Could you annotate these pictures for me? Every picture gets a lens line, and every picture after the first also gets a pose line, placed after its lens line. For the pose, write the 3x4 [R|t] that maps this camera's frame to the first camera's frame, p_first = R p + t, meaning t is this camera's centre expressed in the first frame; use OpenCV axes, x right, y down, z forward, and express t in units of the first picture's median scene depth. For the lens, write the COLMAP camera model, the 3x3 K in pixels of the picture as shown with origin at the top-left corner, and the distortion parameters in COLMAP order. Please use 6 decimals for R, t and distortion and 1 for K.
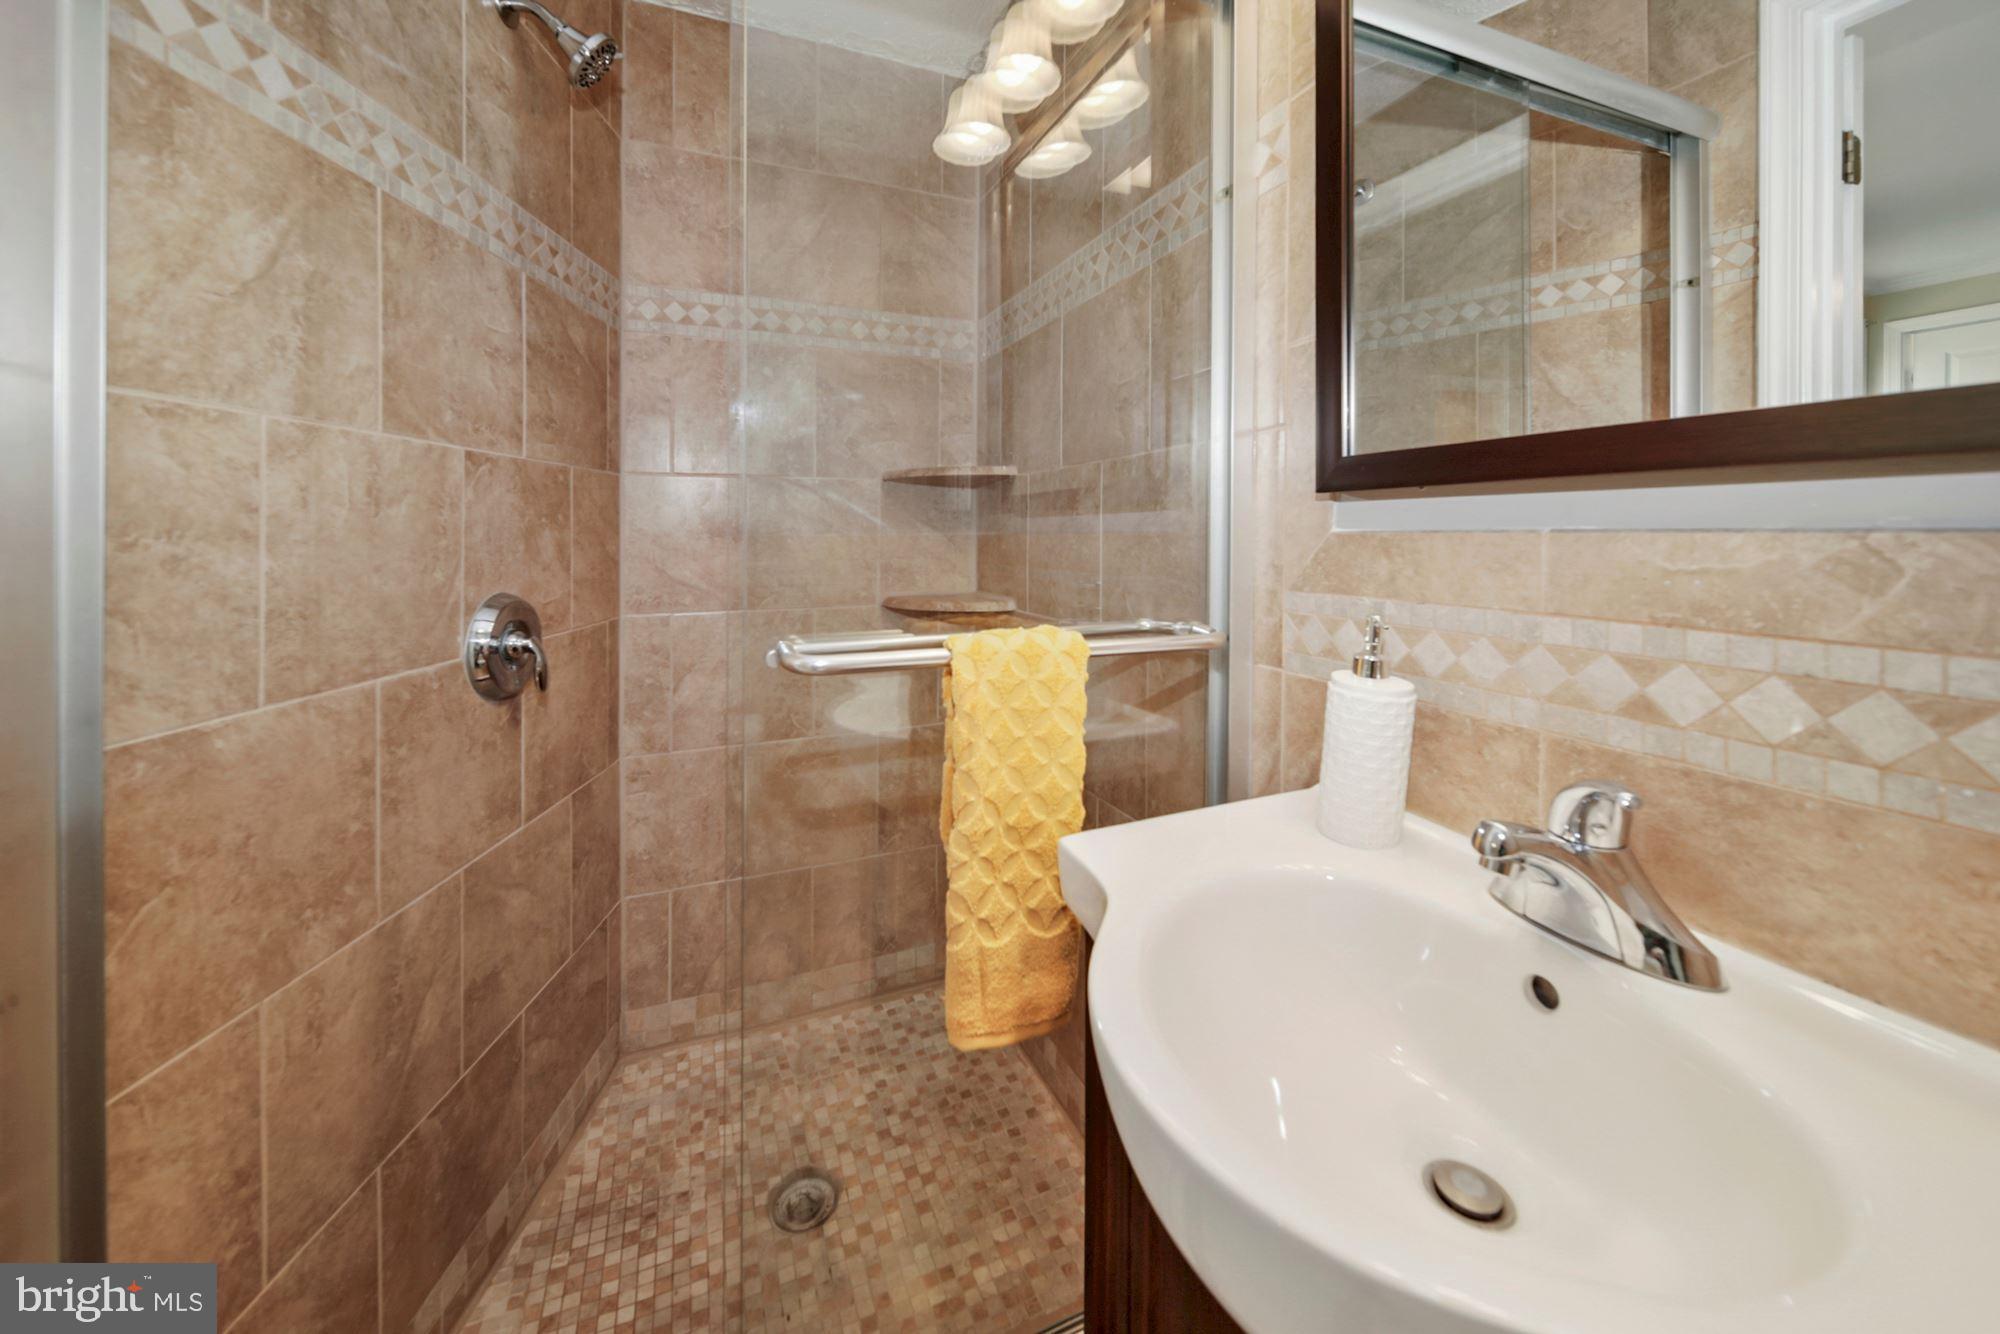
lens RADIAL K [[749.6, 0, 986.9], [0, 749.6, 540.9], [0, 0, 1]] dist [-0.001671, -0.000329]
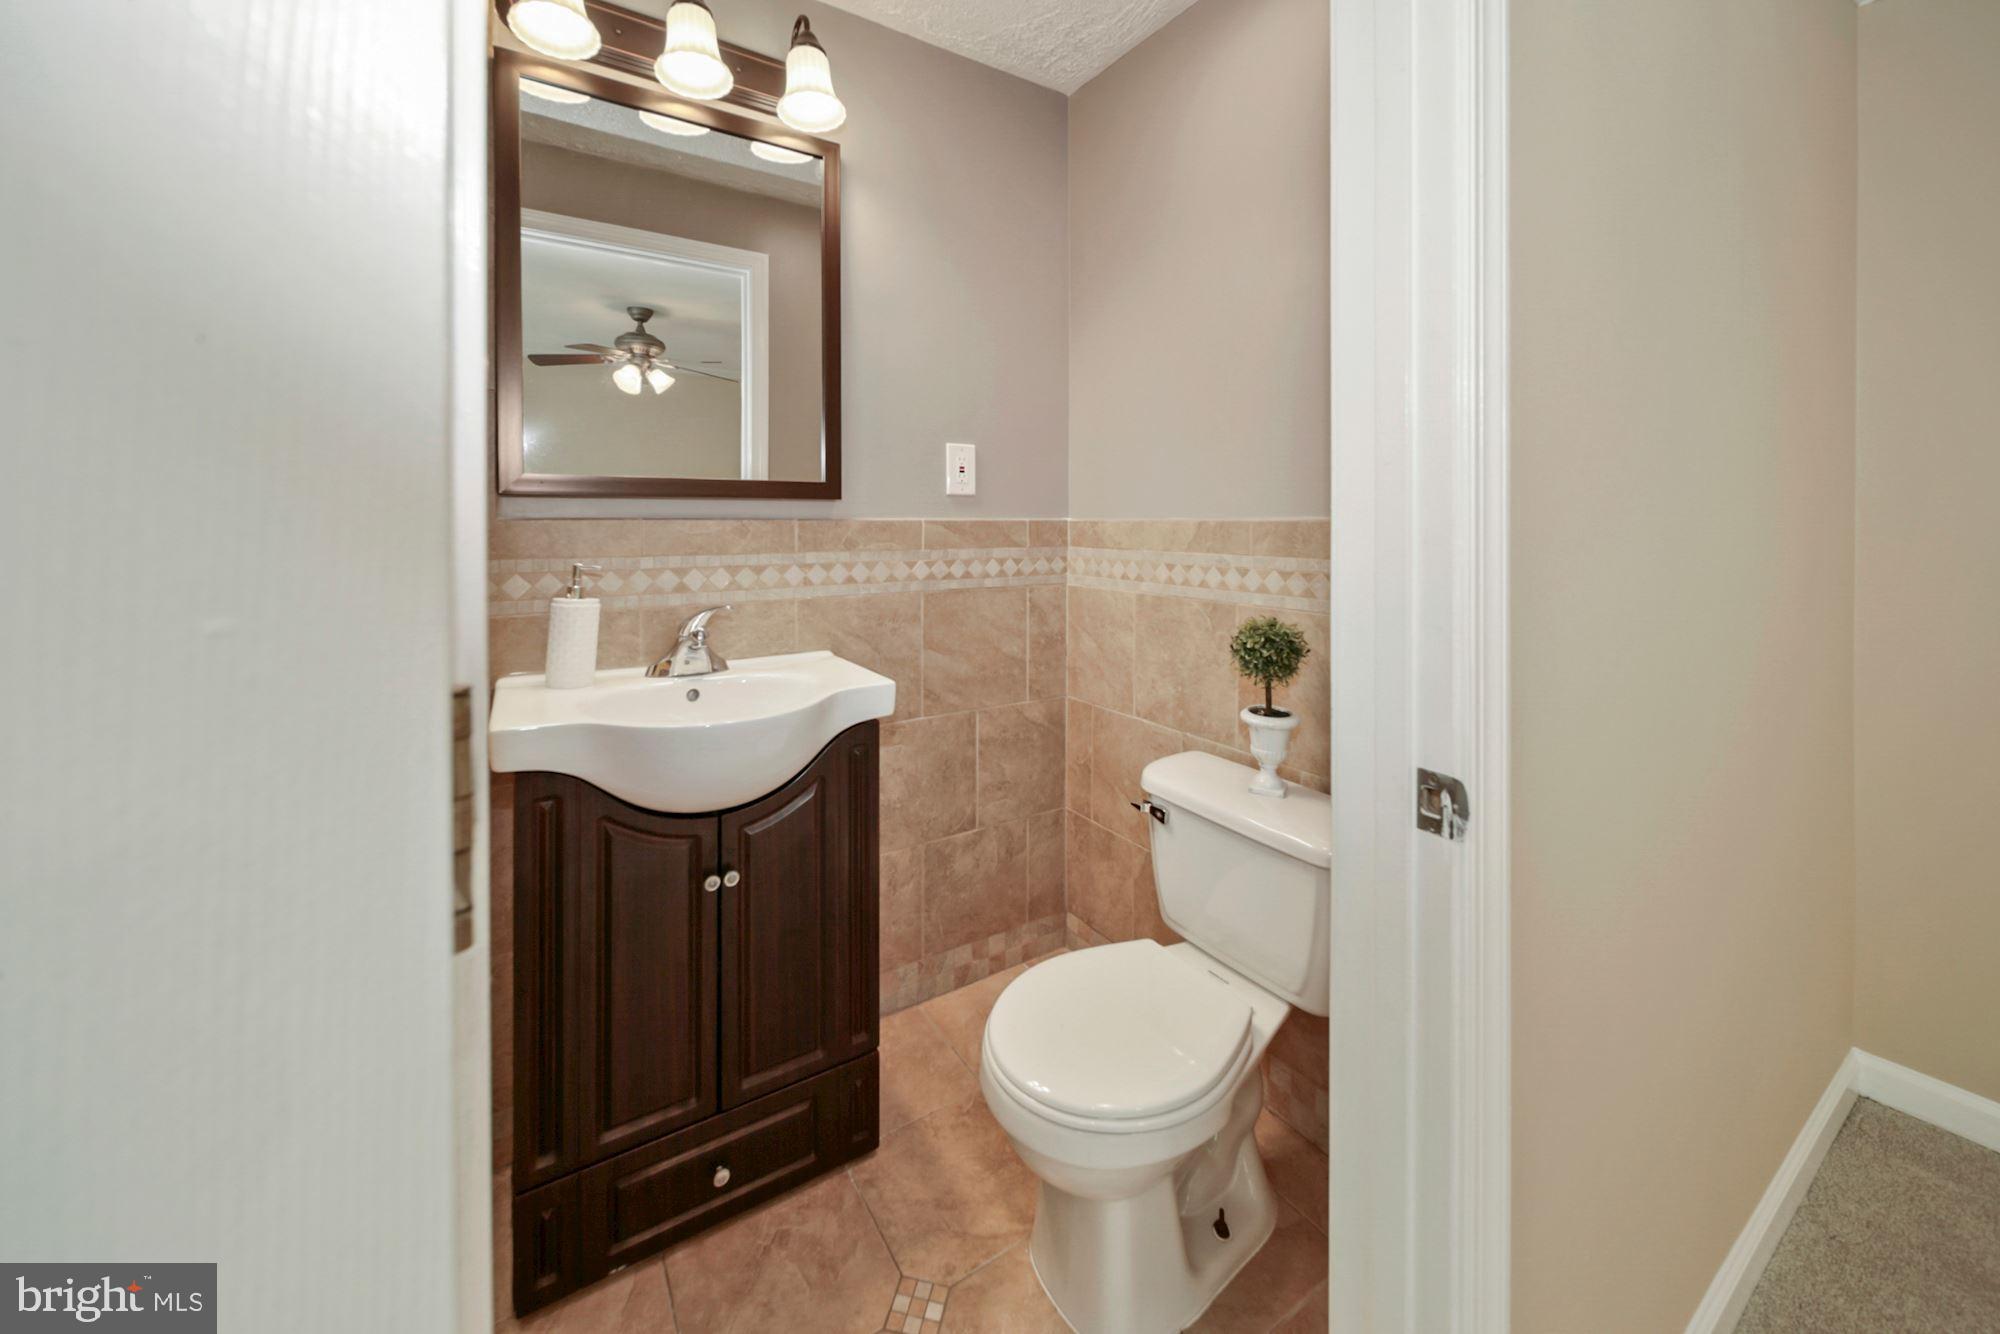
lens RADIAL K [[757.1, 0, 1002.6], [0, 757.1, 521.0], [0, 0, 1]] dist [-0.001052, -0.000783]
pose [[-0.179125, 0.009508, 0.983780, -0.727002], [0.015617, 0.999855, -0.006819, 0.010433], [-0.983702, 0.014143, -0.179248, 0.141843]]
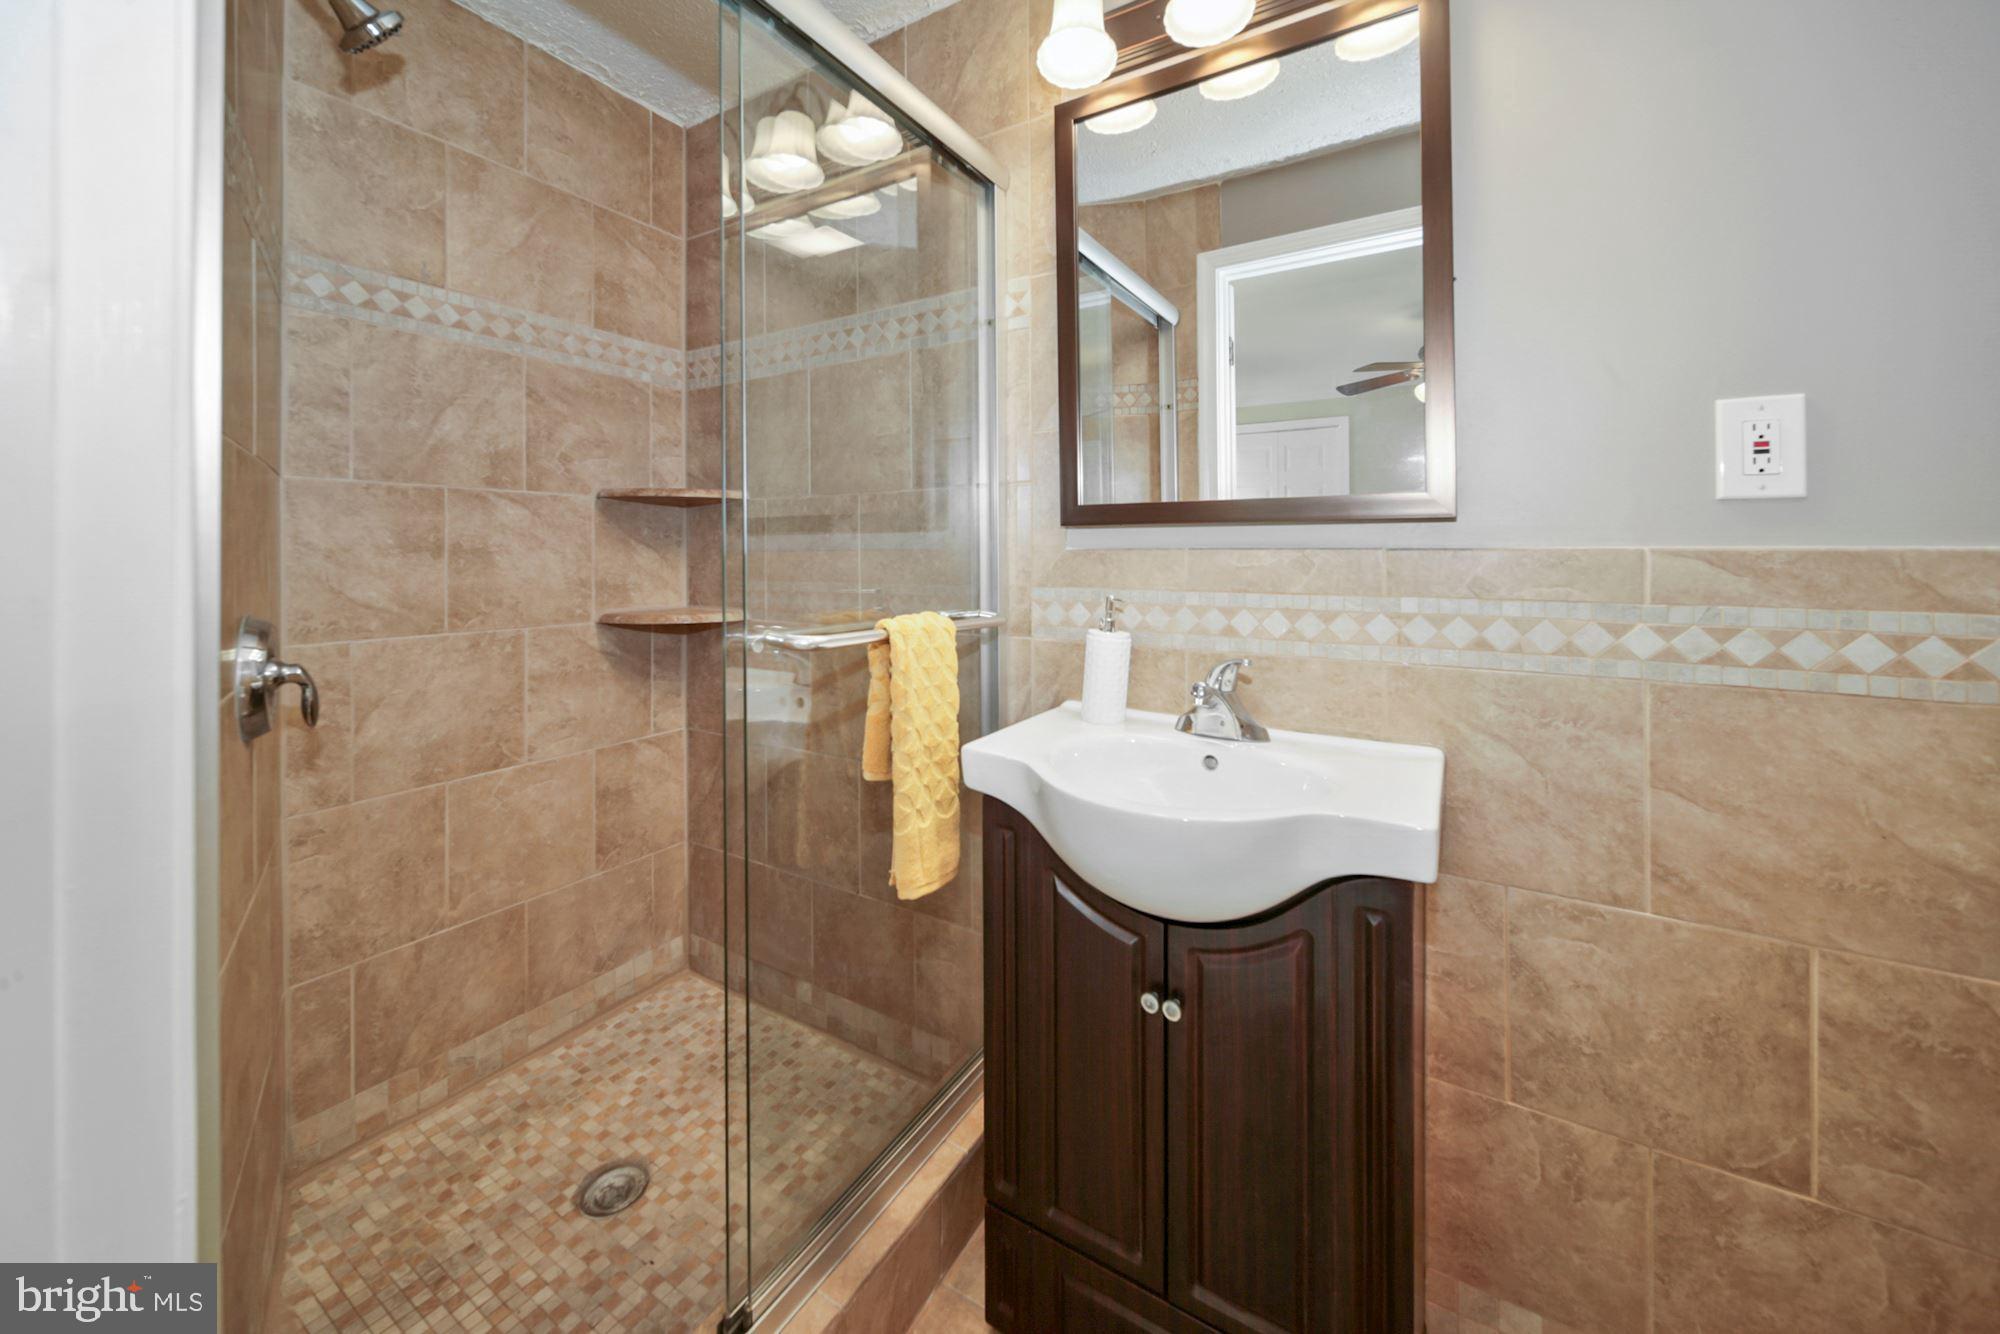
lens RADIAL K [[749.6, 0, 986.9], [0, 749.6, 540.9], [0, 0, 1]] dist [-0.001671, -0.000329]
pose [[0.815953, 0.014032, 0.577948, -0.366834], [0.002362, 0.999616, -0.027605, 0.007818], [-0.578114, 0.023890, 0.815607, -0.143176]]
